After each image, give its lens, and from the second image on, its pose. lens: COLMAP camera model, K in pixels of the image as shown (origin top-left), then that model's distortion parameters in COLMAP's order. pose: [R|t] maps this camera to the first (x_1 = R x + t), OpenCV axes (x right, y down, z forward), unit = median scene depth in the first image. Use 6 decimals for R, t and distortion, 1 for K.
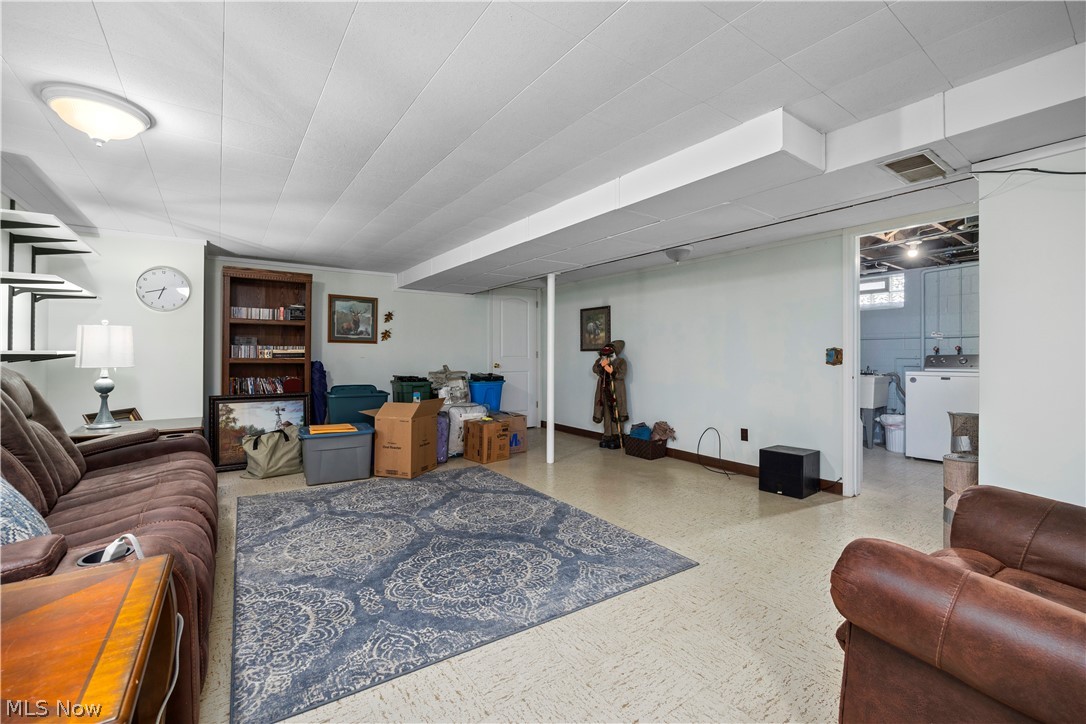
lens RADIAL K [[457.5, 0, 539.8], [0, 457.5, 358.4], [0, 0, 1]] dist [-0.021966, -0.000371]
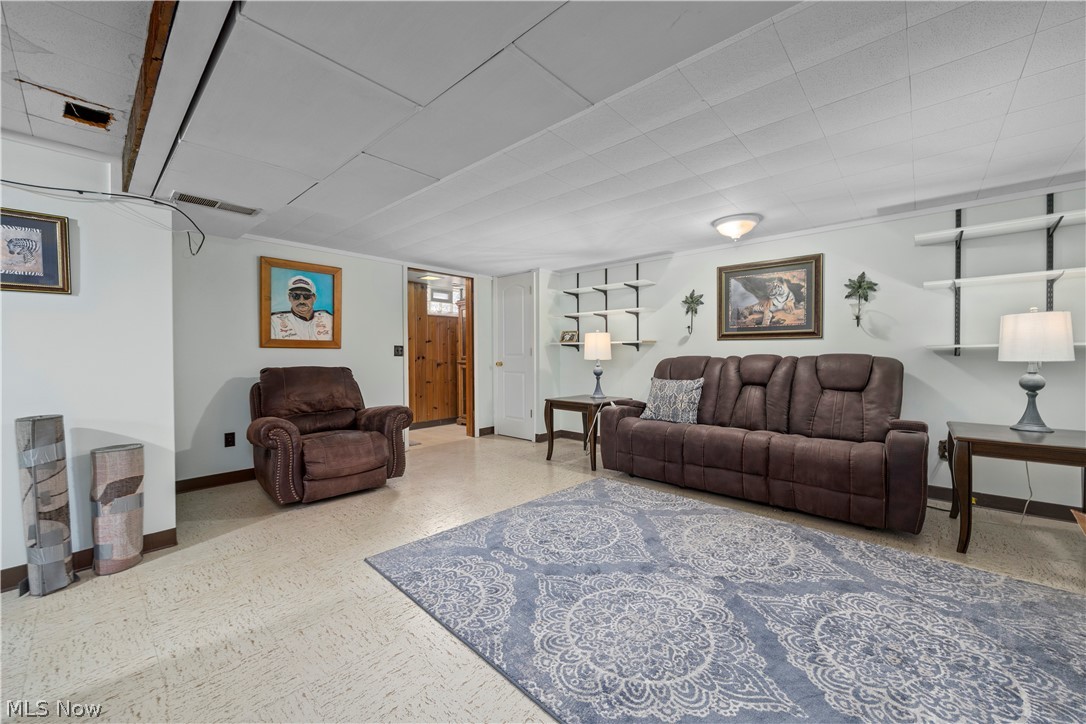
lens RADIAL K [[434.7, 0, 539.6], [0, 434.7, 359.4], [0, 0, 1]] dist [-0.000047, -0.000175]
pose [[-0.978153, 0.005415, -0.207818, 0.162379], [0.001978, 0.999858, 0.016742, 0.001054], [0.207879, 0.015965, -0.978024, 1.900763]]
